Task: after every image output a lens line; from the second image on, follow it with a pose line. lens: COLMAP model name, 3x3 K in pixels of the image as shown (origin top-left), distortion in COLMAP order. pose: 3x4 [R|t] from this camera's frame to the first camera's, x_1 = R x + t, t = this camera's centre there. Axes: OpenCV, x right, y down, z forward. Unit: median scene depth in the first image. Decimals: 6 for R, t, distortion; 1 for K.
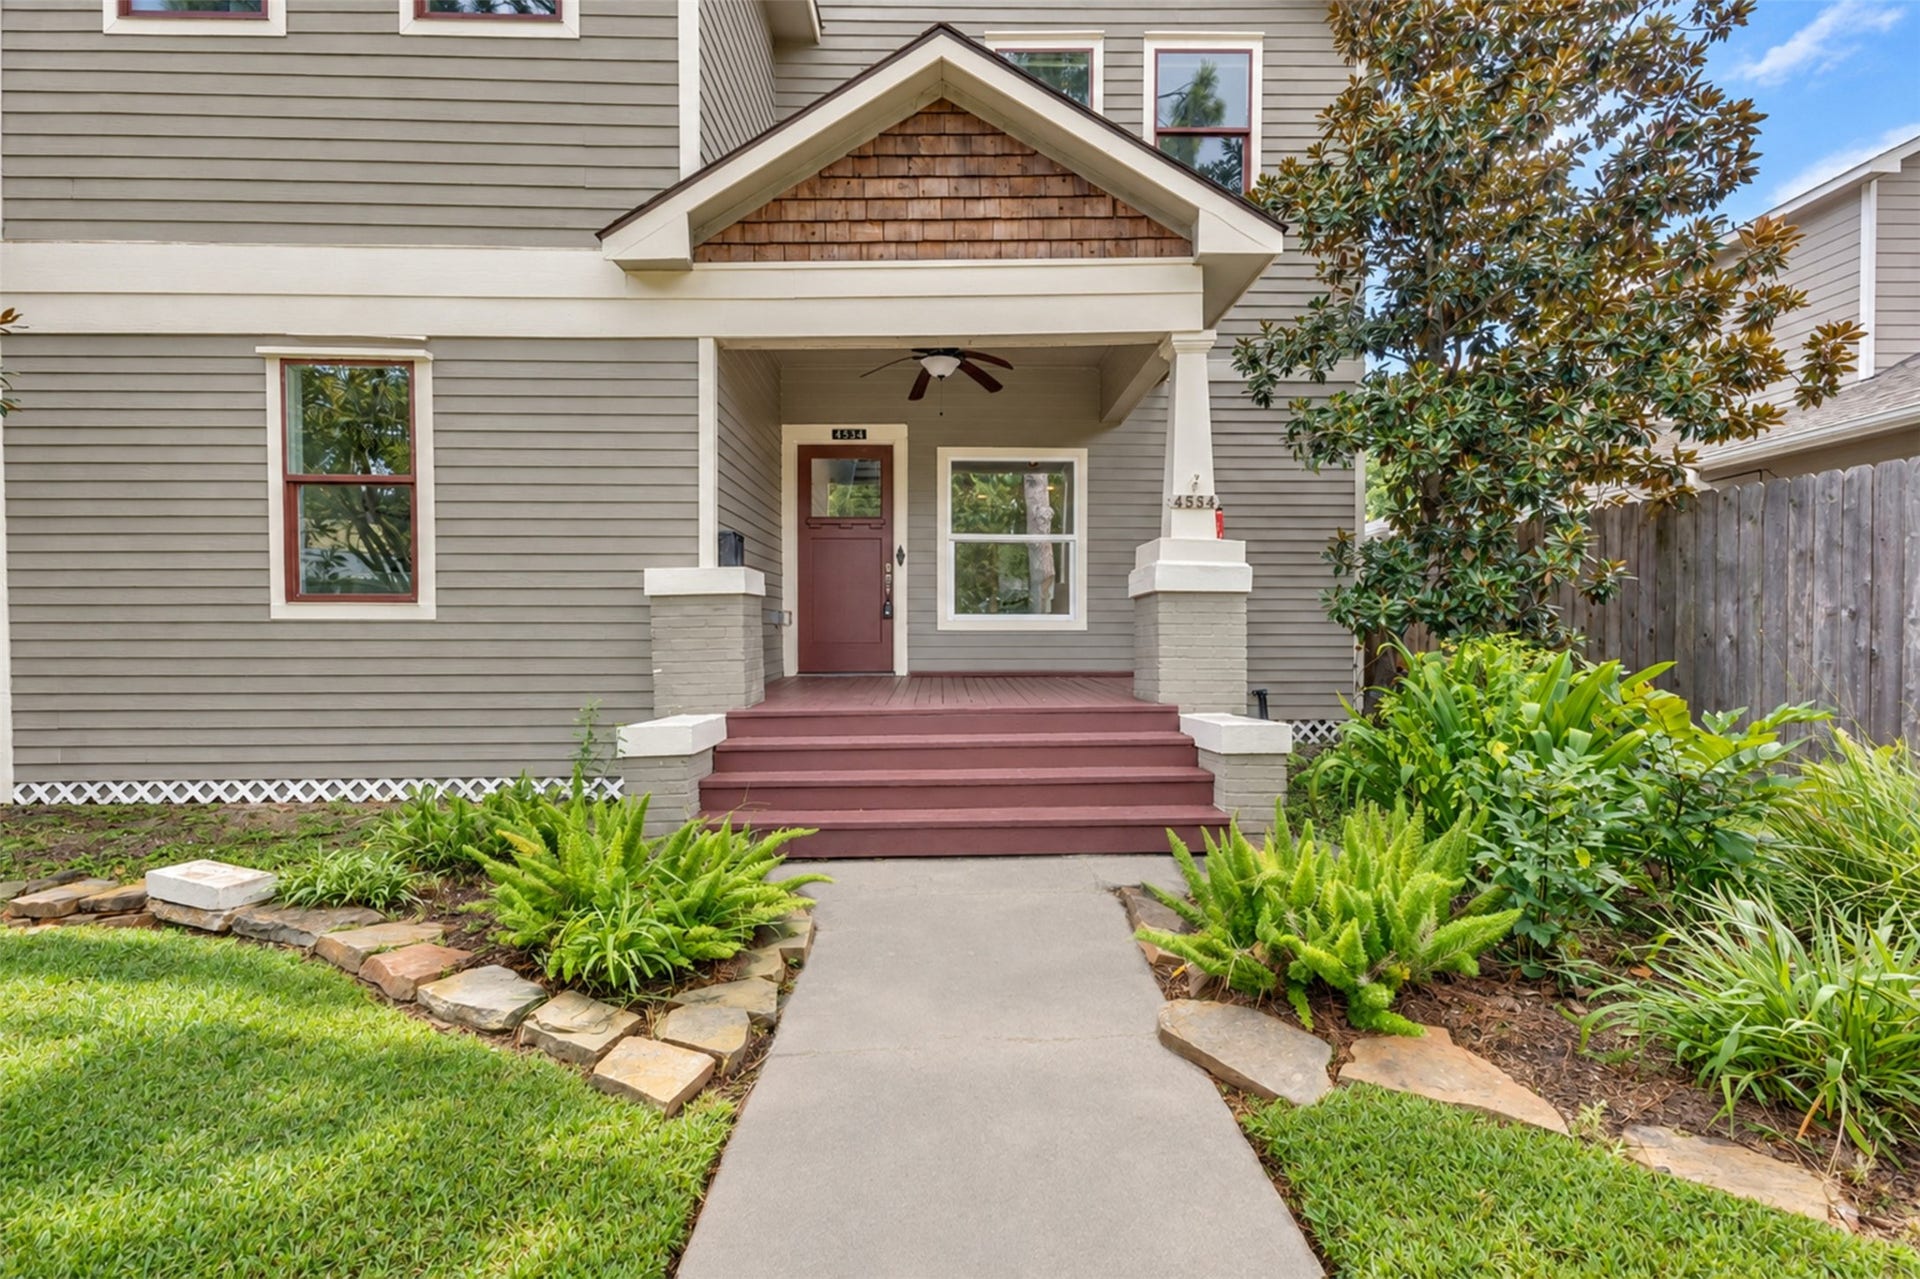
lens RADIAL K [[853.7, 0, 956.0], [0, 853.7, 636.8], [0, 0, 1]] dist [0.013118, -0.000201]
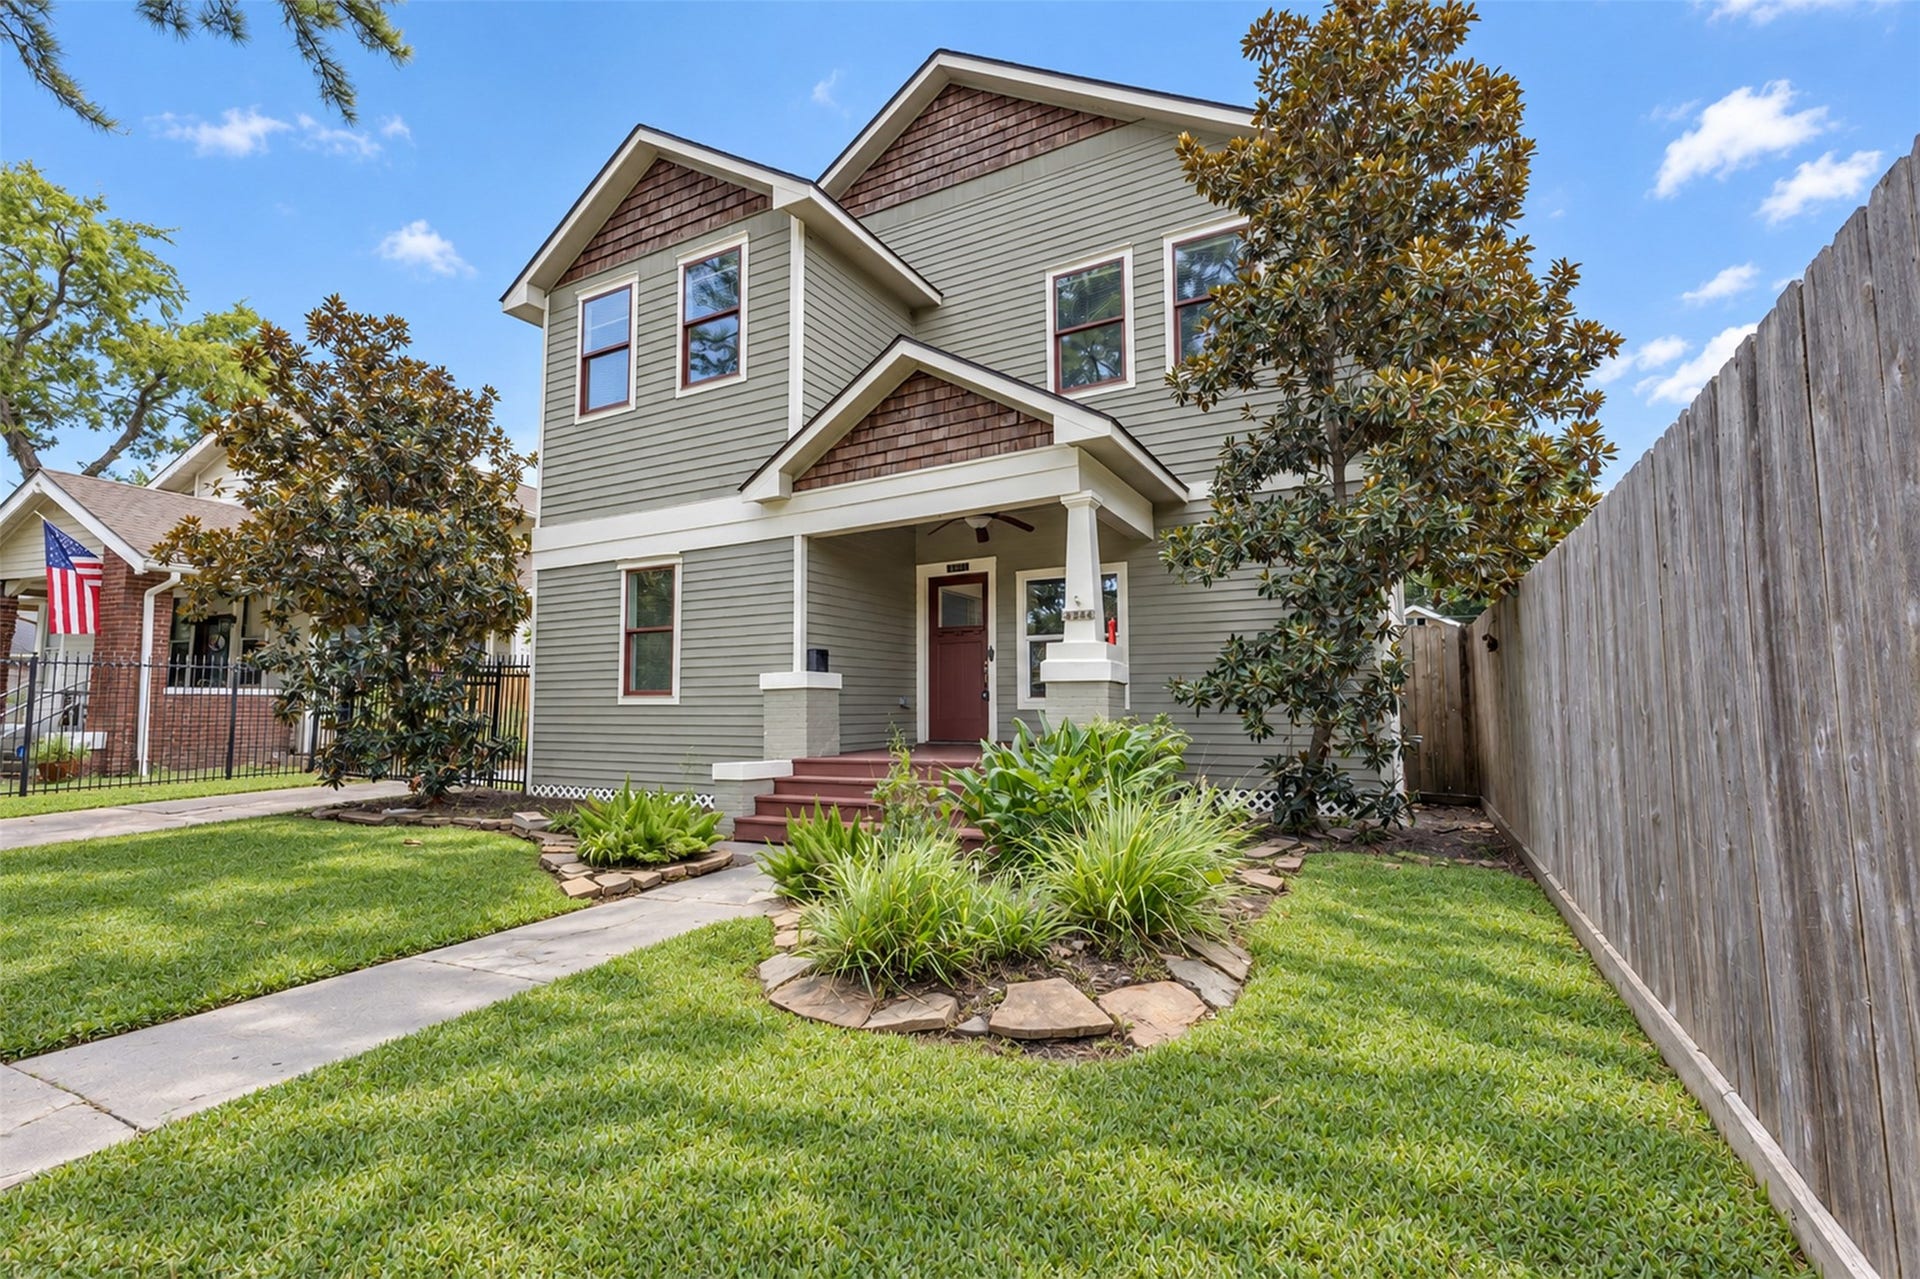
lens RADIAL K [[853.7, 0, 957.7], [0, 853.7, 643.3], [0, 0, 1]] dist [0.013118, -0.000201]
pose [[0.868299, -0.042412, -0.494225, 0.800746], [0.001375, 0.996540, -0.083102, 0.002126], [0.496039, 0.071478, 0.865353, -0.283015]]
